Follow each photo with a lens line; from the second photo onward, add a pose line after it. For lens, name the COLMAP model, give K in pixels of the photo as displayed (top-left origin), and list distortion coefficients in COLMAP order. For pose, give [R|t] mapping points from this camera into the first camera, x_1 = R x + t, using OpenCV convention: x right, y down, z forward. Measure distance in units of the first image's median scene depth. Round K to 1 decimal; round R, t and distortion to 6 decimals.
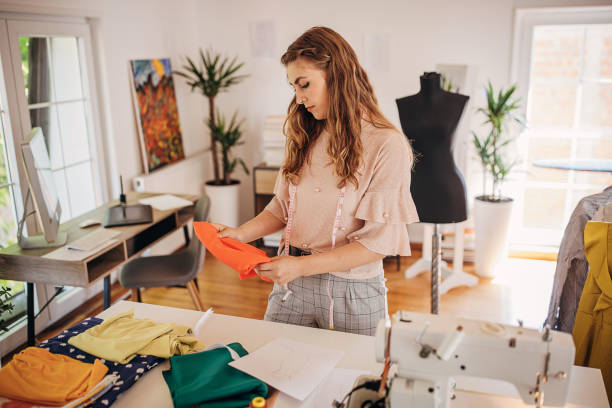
lens RADIAL K [[573.4, 0, 313.7], [0, 573.4, 204.0], [0, 0, 1]] dist [-0.004930, -0.001091]
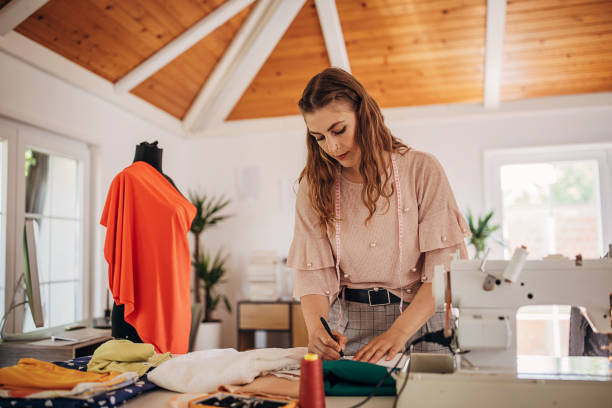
lens RADIAL K [[575.0, 0, 306.0], [0, 575.0, 204.0], [0, 0, 1]] dist [-0.000646, -0.002944]
pose [[0.998676, -0.000014, 0.051439, -0.039420], [0.017174, 0.942710, -0.333171, 0.109207], [-0.048487, 0.333614, 0.941462, 0.014760]]
